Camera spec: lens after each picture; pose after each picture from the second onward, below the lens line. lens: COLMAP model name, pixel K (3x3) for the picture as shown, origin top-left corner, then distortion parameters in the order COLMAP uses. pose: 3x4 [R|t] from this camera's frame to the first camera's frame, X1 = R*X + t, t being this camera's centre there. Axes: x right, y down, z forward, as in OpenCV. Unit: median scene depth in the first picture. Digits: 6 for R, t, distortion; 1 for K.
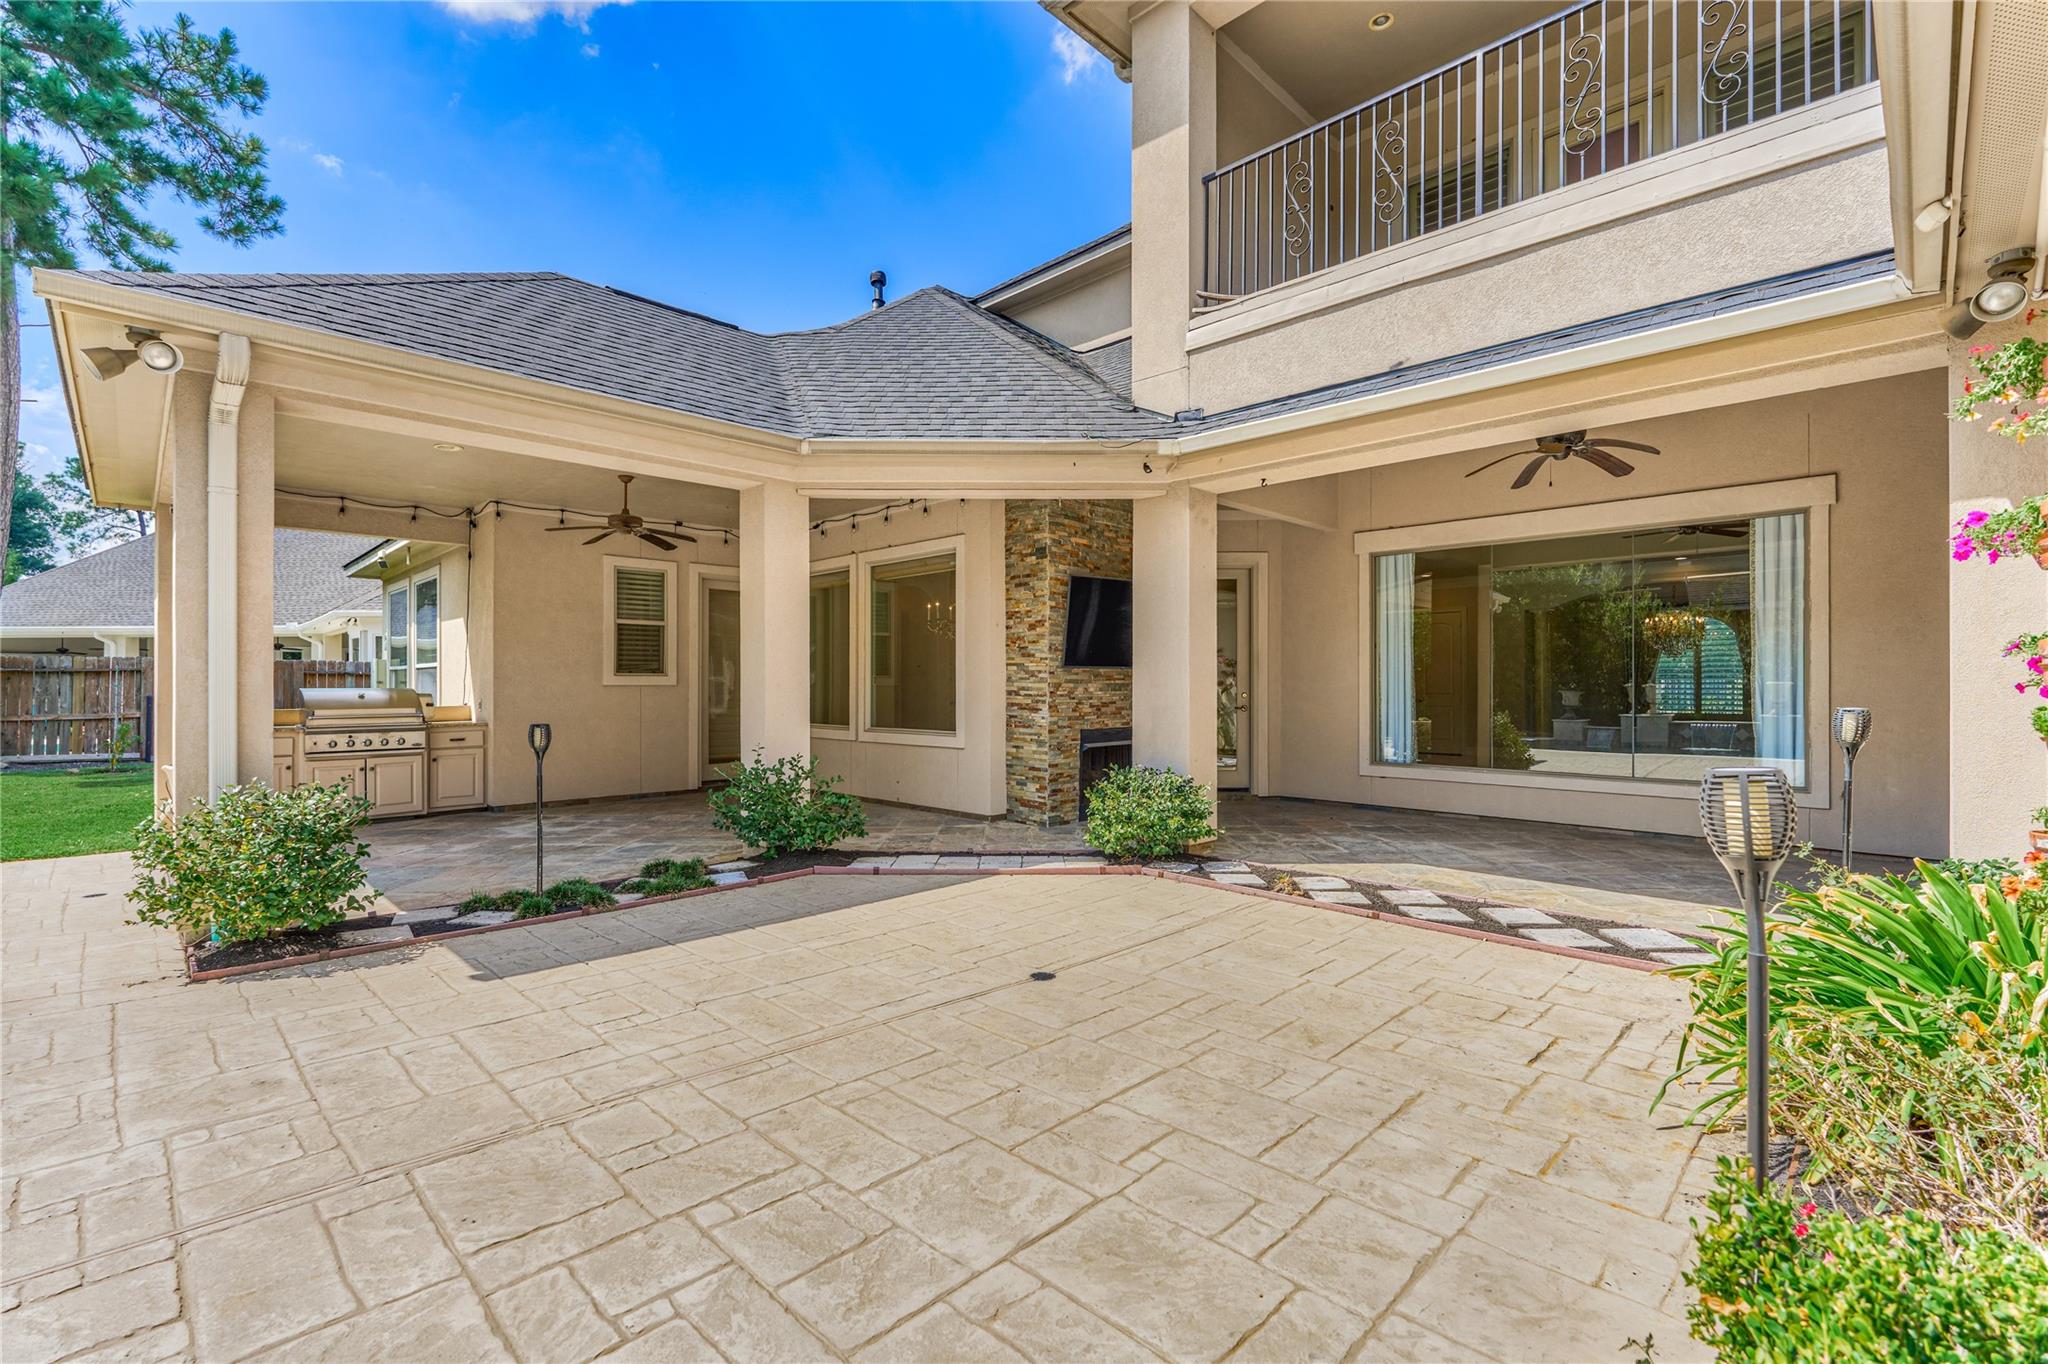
lens RADIAL K [[894.0, 0, 1020.3], [0, 894.0, 685.0], [0, 0, 1]] dist [-0.009517, -0.000419]
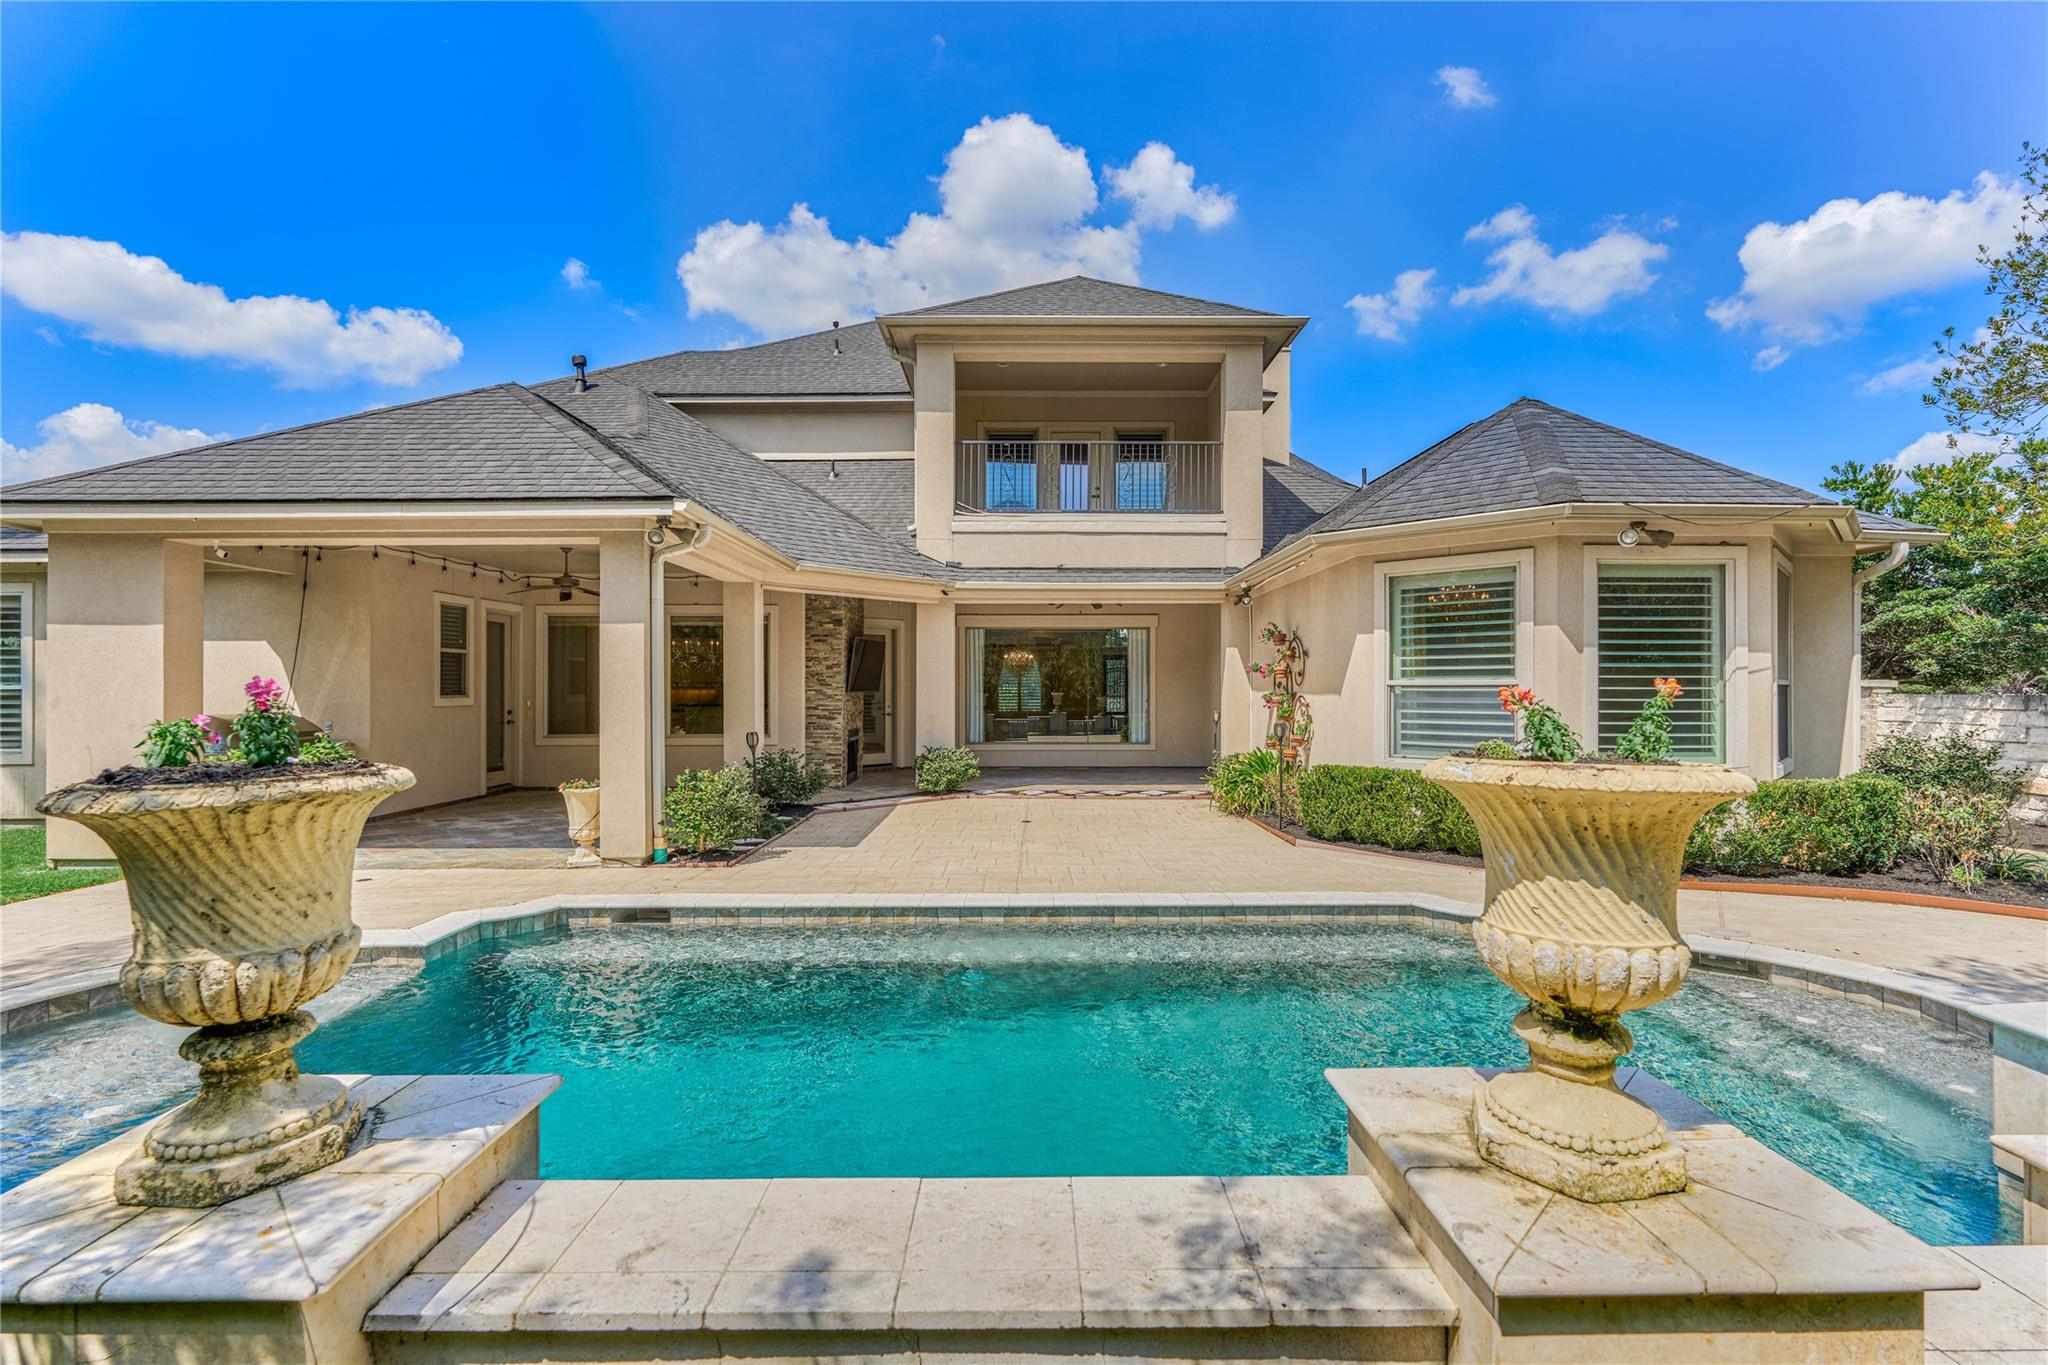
lens RADIAL K [[894.0, 0, 1018.7], [0, 894.0, 687.2], [0, 0, 1]] dist [-0.009517, -0.000419]
pose [[0.709389, -0.000463, 0.704817, -0.797103], [-0.000807, 0.999999, 0.001469, -0.028517], [-0.704817, -0.001610, 0.709387, -0.354556]]
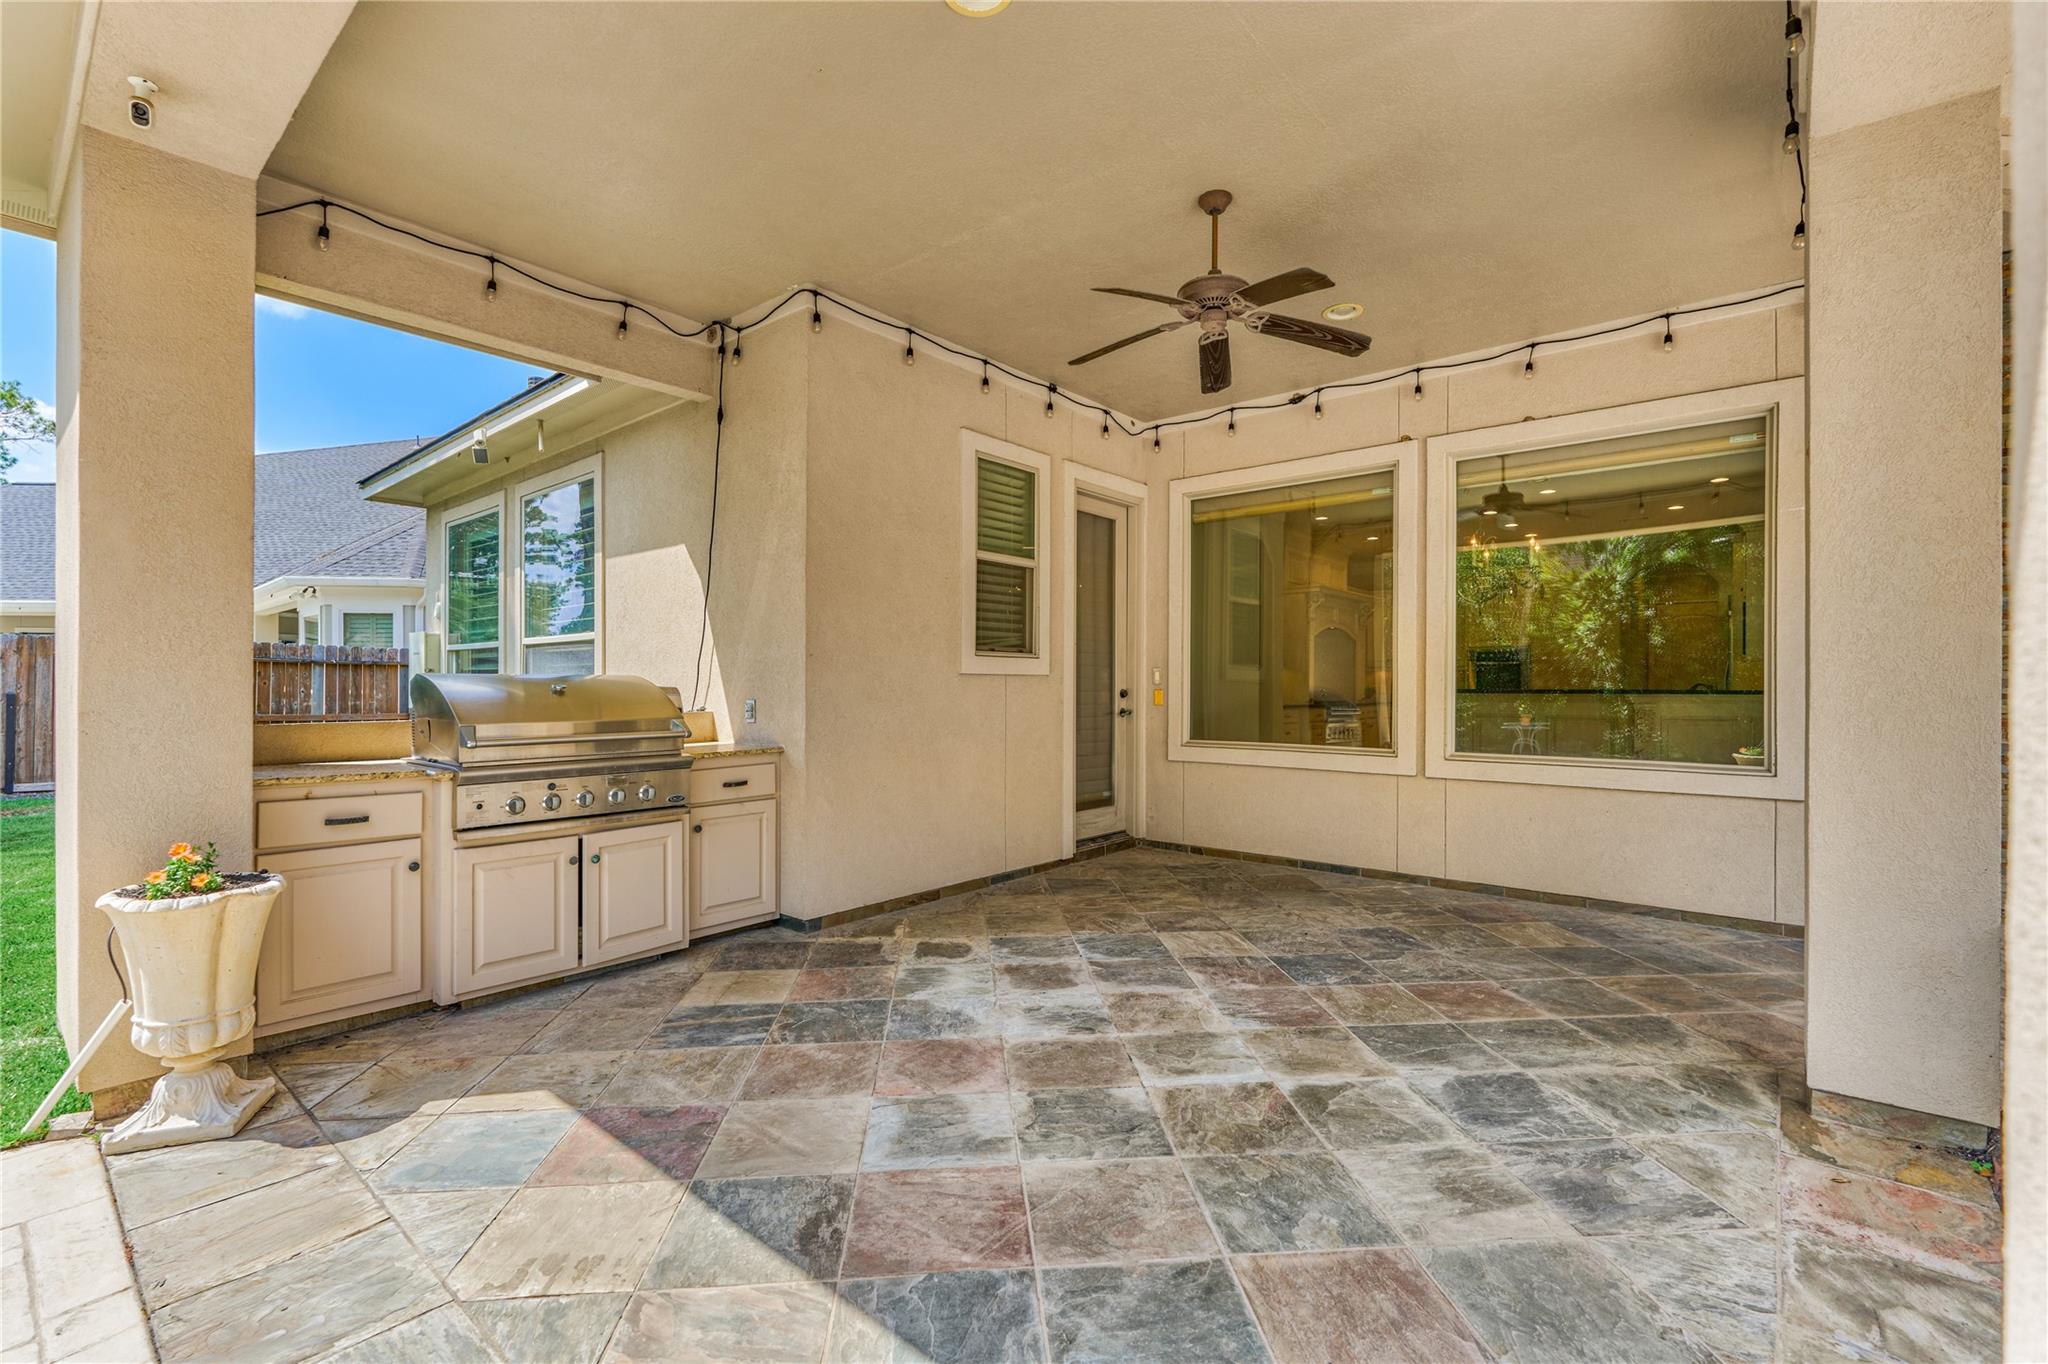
lens RADIAL K [[894.0, 0, 1025.2], [0, 894.0, 697.6], [0, 0, 1]] dist [-0.009517, -0.000419]
pose [[0.996711, 0.001916, 0.081012, -0.510416], [-0.003095, 0.999891, 0.014427, 0.007307], [-0.080975, -0.014630, 0.996609, 0.503231]]
